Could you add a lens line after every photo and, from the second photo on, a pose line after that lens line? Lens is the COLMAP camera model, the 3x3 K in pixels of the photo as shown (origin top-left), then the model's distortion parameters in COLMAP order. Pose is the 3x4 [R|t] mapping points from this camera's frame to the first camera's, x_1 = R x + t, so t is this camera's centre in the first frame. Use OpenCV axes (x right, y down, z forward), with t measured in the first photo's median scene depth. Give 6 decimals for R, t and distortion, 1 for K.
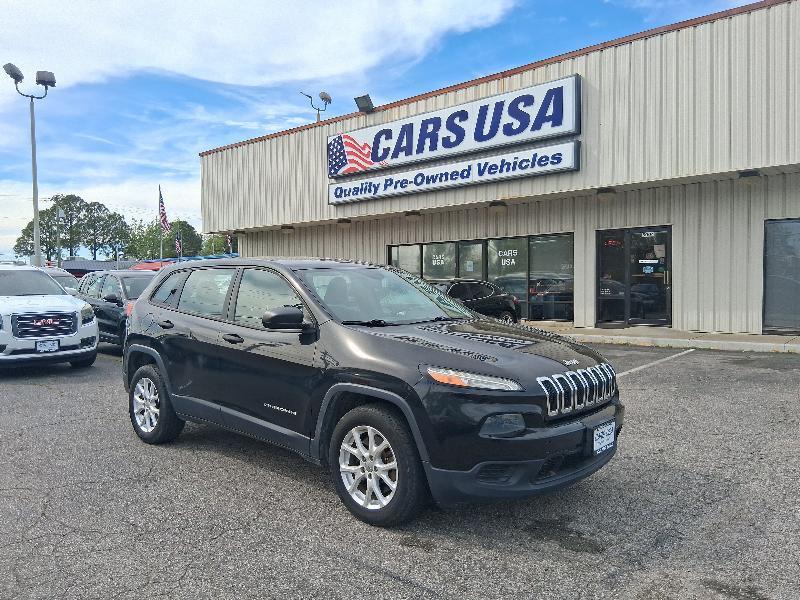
lens RADIAL K [[610.2, 0, 400.0], [0, 610.2, 300.0], [0, 0, 1]] dist [0.097472, -0.171371]
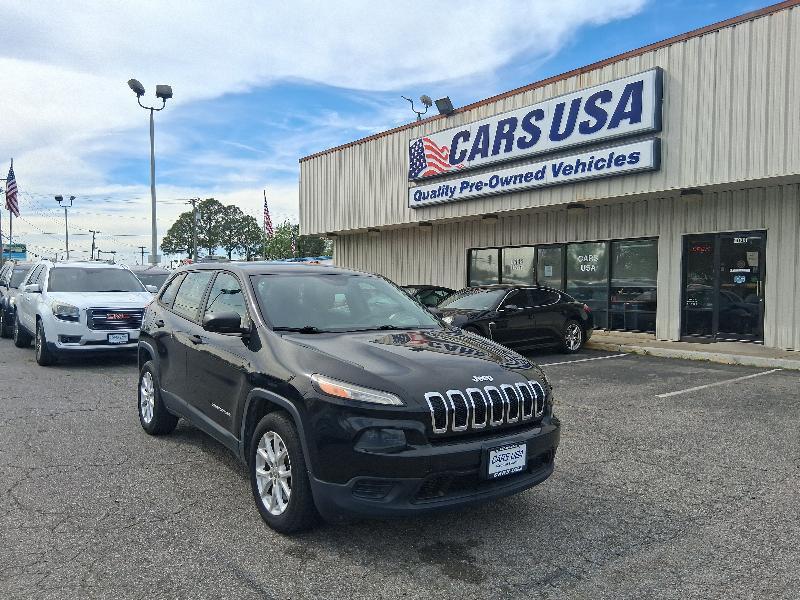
lens RADIAL K [[612.8, 0, 397.3], [0, 612.8, 296.8], [0, 0, 1]] dist [0.119588, -0.234685]
pose [[0.979650, 0.025206, -0.199124, 0.084134], [-0.026795, 0.999627, -0.005285, -0.004292], [0.198917, 0.010513, 0.979960, 0.009134]]
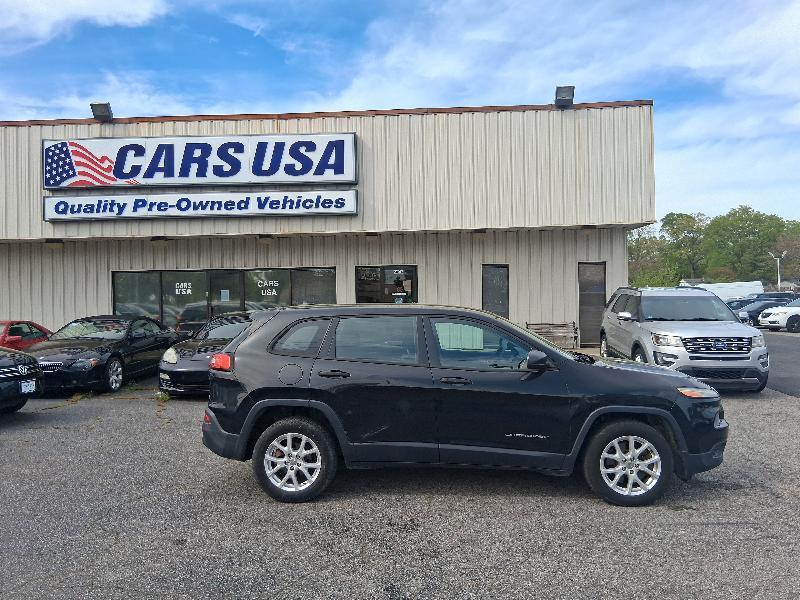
lens RADIAL K [[612.8, 0, 397.3], [0, 612.8, 296.8], [0, 0, 1]] dist [0.119588, -0.234685]
pose [[0.776169, 0.000414, 0.630525, -0.329409], [0.024199, 0.999243, -0.030445, -0.018321], [-0.630060, 0.038888, 0.775572, 0.058936]]
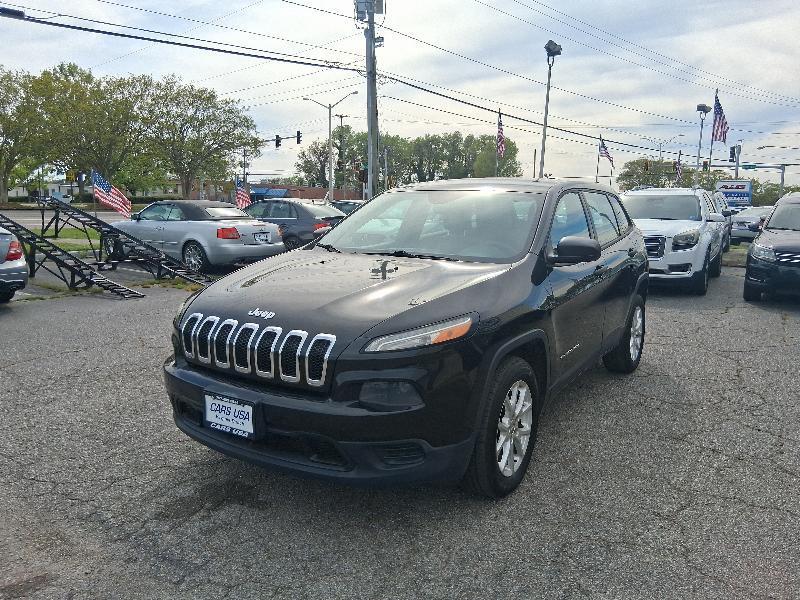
lens RADIAL K [[612.8, 0, 397.3], [0, 612.8, 296.8], [0, 0, 1]] dist [0.119588, -0.234685]
pose [[0.143921, 0.154232, -0.977496, 0.260628], [-0.044898, 0.987781, 0.149244, -0.009953], [0.988570, 0.022408, 0.149087, 0.264713]]
